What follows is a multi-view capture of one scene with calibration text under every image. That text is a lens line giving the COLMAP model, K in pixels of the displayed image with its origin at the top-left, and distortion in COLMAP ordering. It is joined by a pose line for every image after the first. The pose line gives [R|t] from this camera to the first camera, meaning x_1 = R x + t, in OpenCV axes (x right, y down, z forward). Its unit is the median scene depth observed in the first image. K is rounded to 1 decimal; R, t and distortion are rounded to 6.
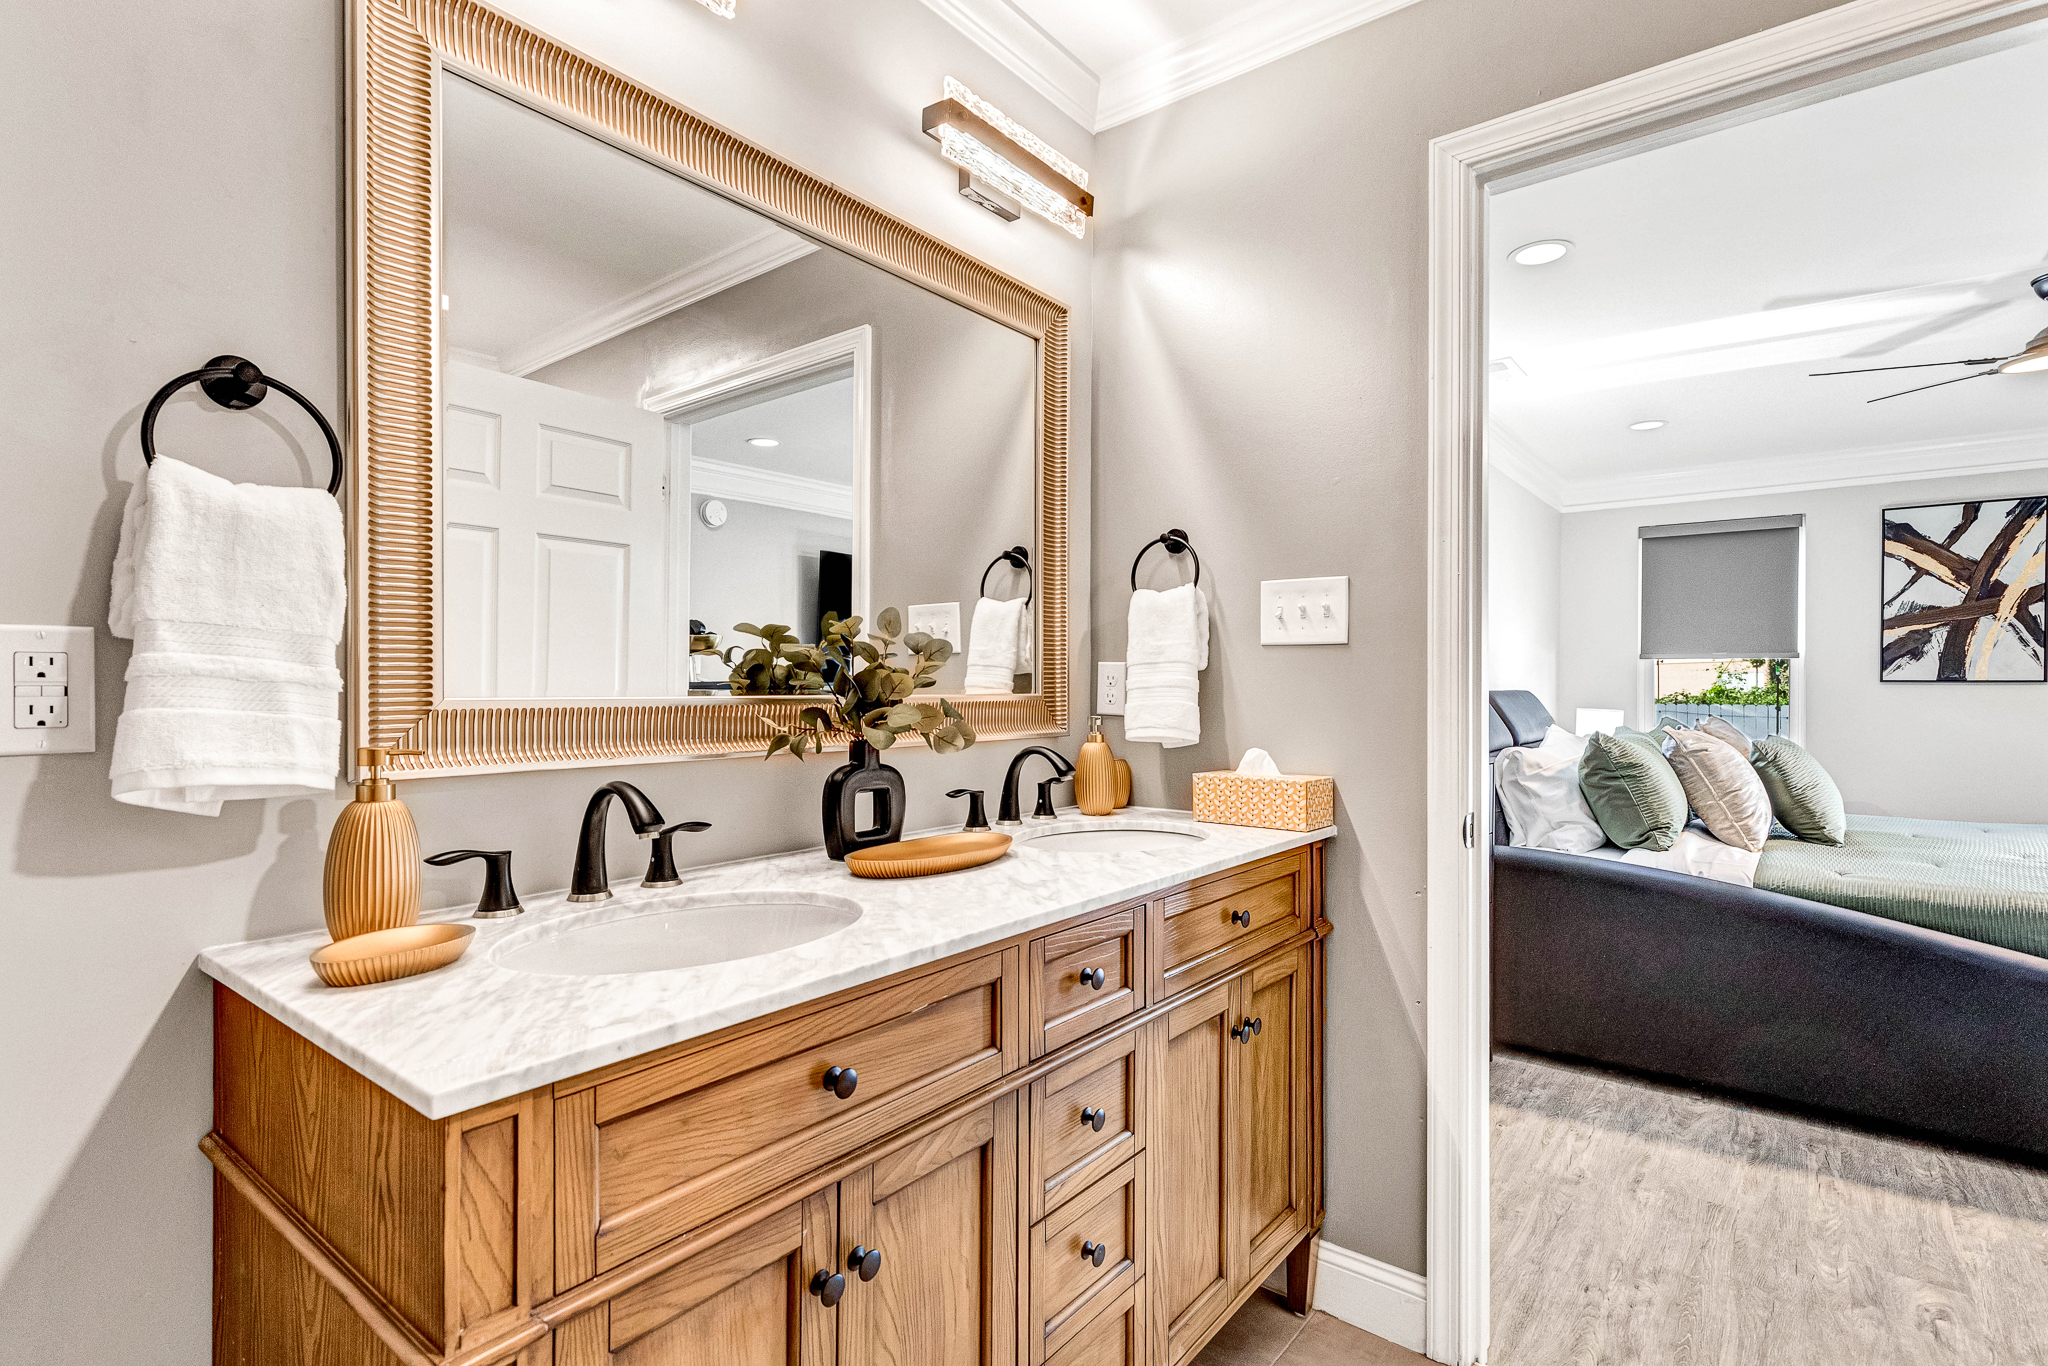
lens RADIAL K [[990.0, 0, 1009.7], [0, 990.0, 689.2], [0, 0, 1]] dist [0.011138, 0.000702]
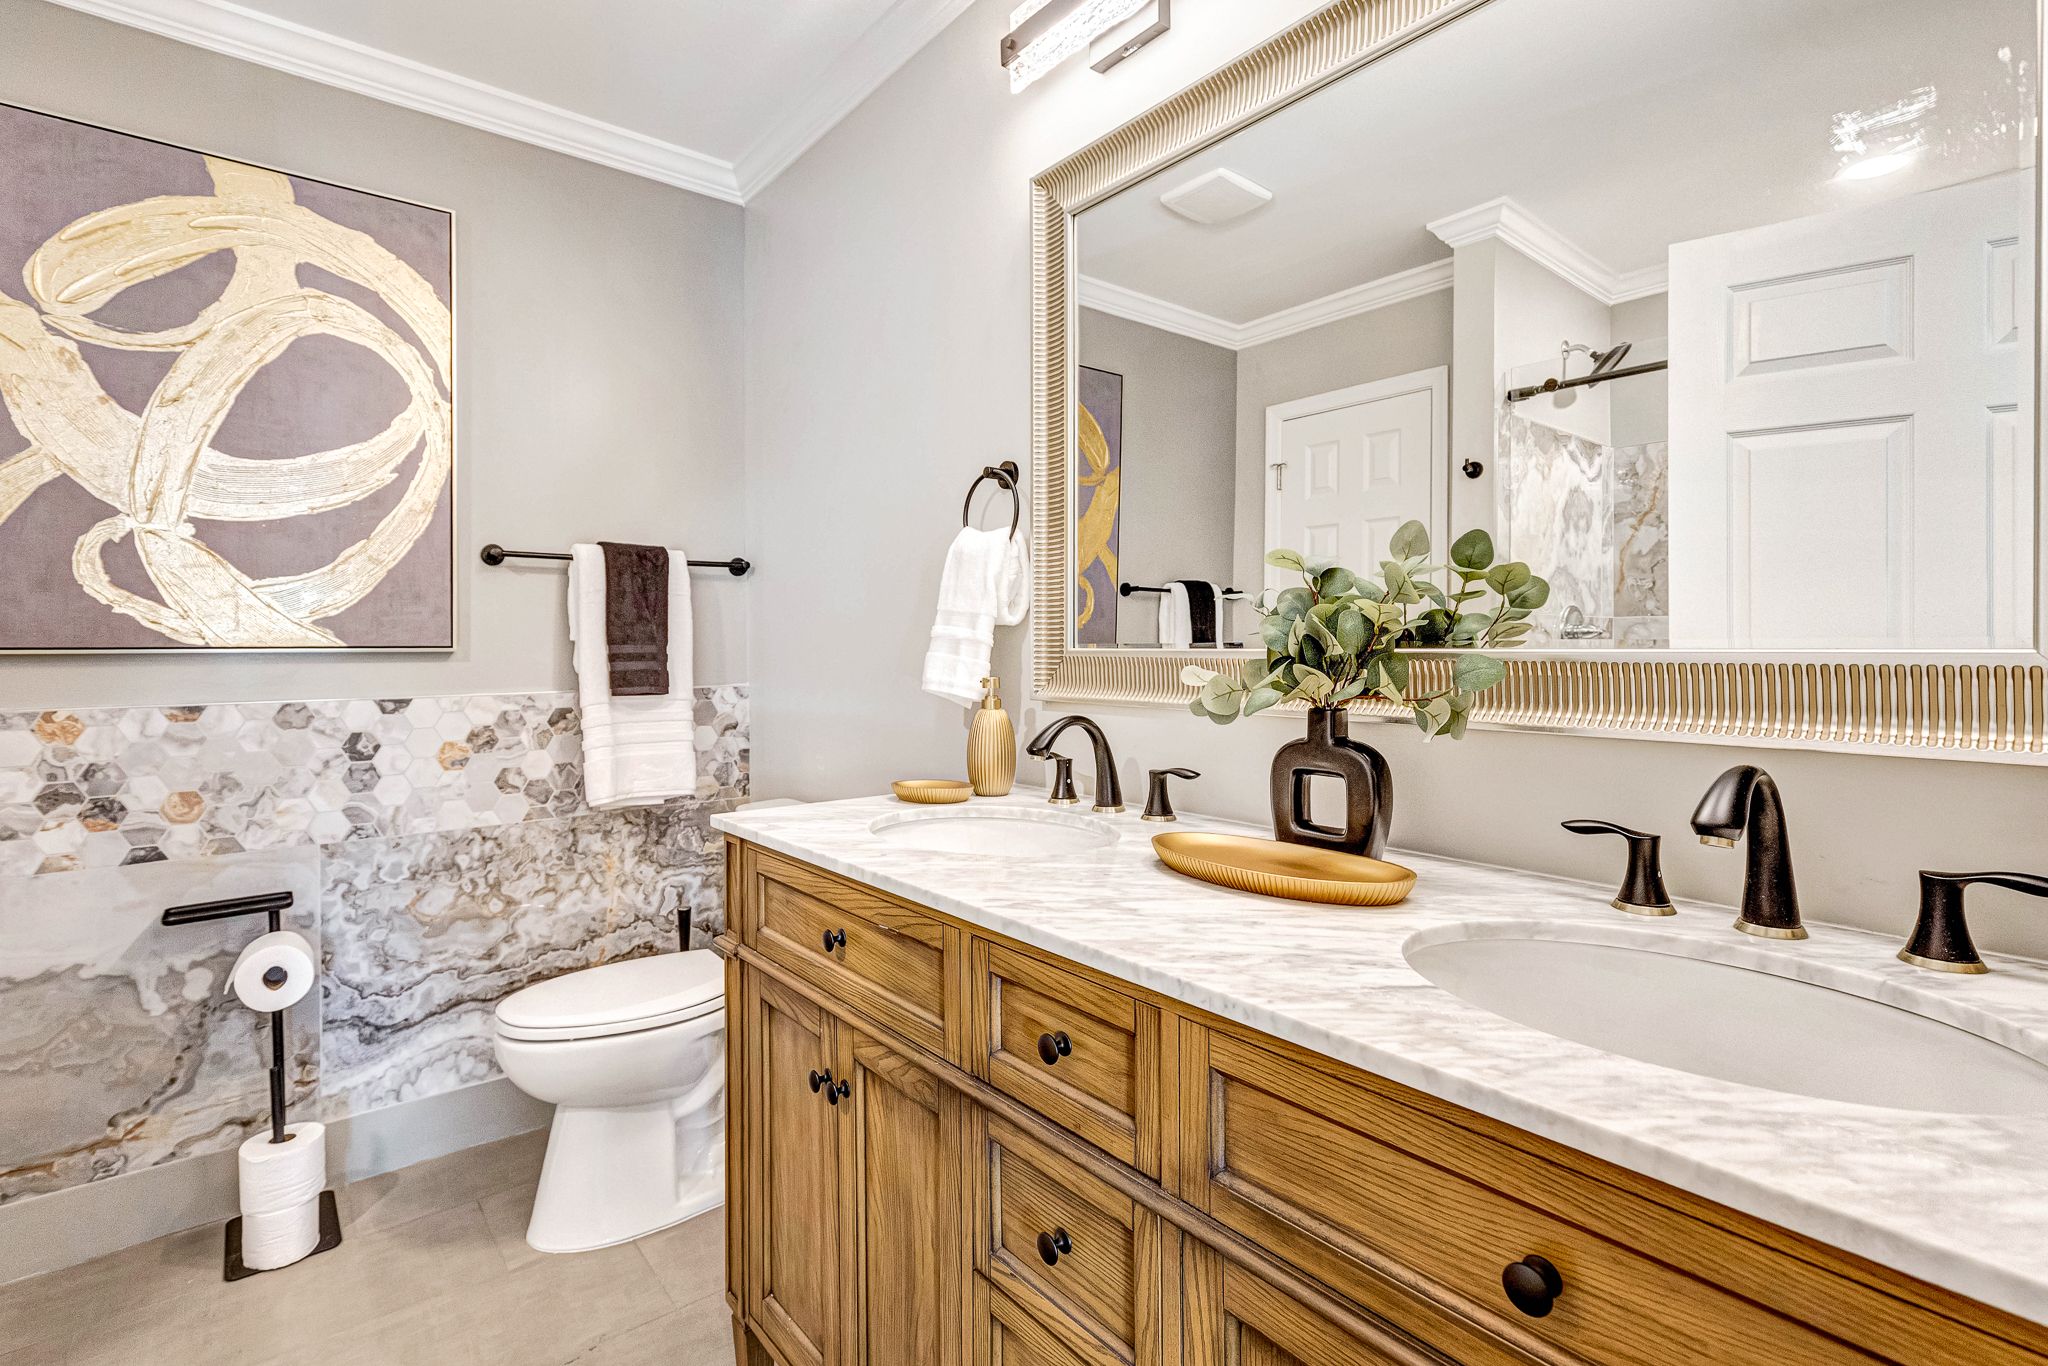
lens RADIAL K [[998.8, 0, 1029.8], [0, 998.8, 659.0], [0, 0, 1]] dist [0.015765, -0.000095]
pose [[-0.237504, 0.005189, -0.971373, 0.203991], [-0.007016, 0.999950, 0.007057, 0.004153], [0.971361, 0.008491, -0.237456, 0.308545]]
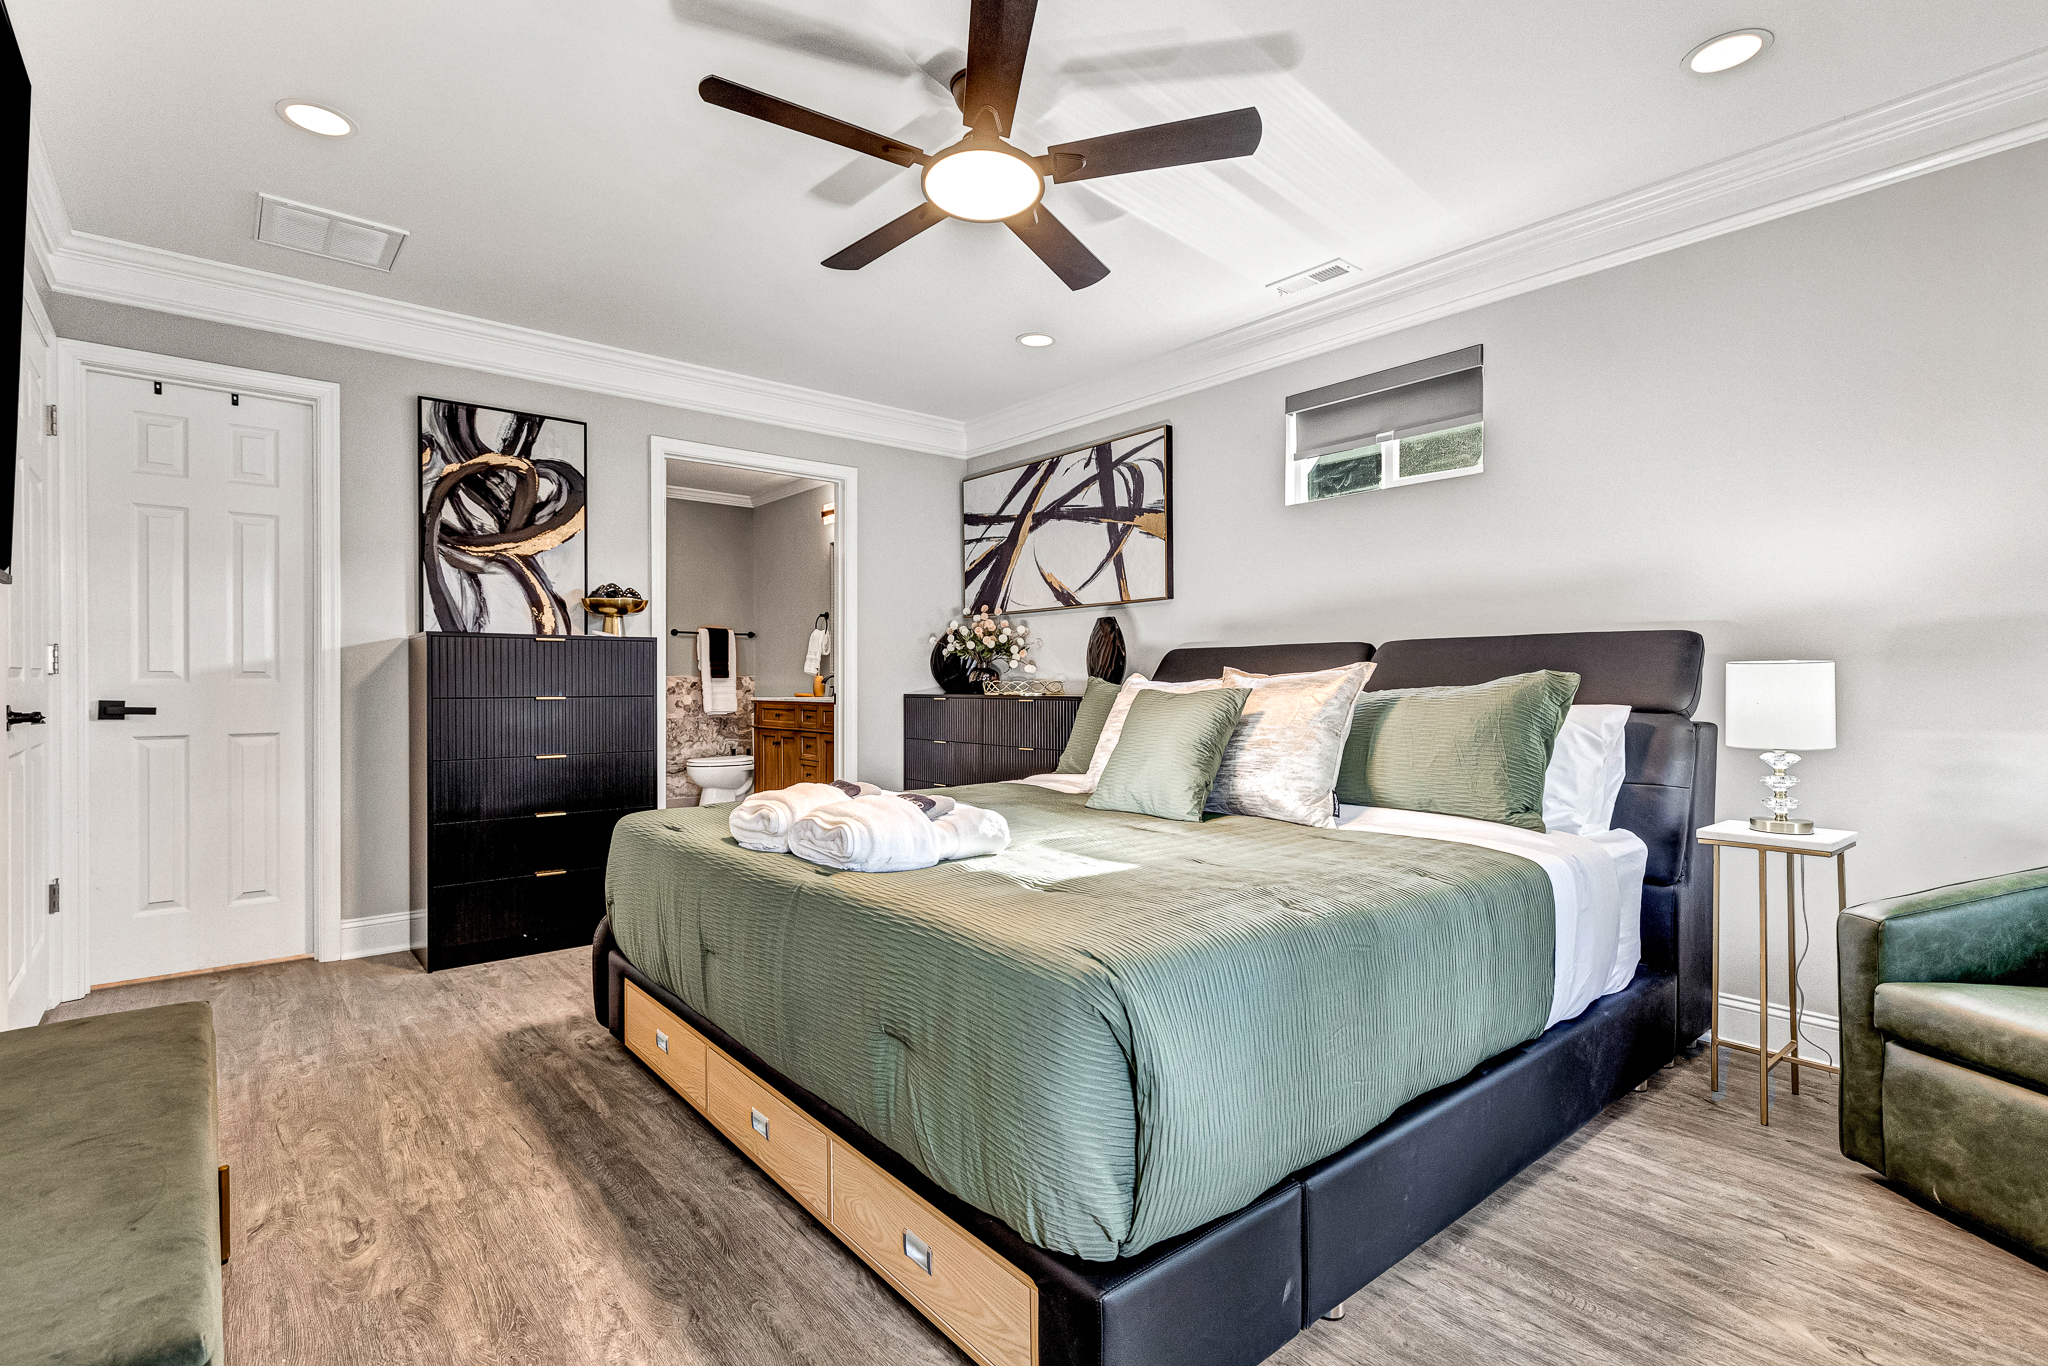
lens RADIAL K [[980.2, 0, 1065.5], [0, 980.2, 686.8], [0, 0, 1]] dist [0.001921, 0.000169]
pose [[-0.173612, -0.003187, -0.984809, 1.148074], [-0.009948, 0.999949, -0.001482, 0.037448], [0.984764, 0.009540, -0.173635, 0.780793]]
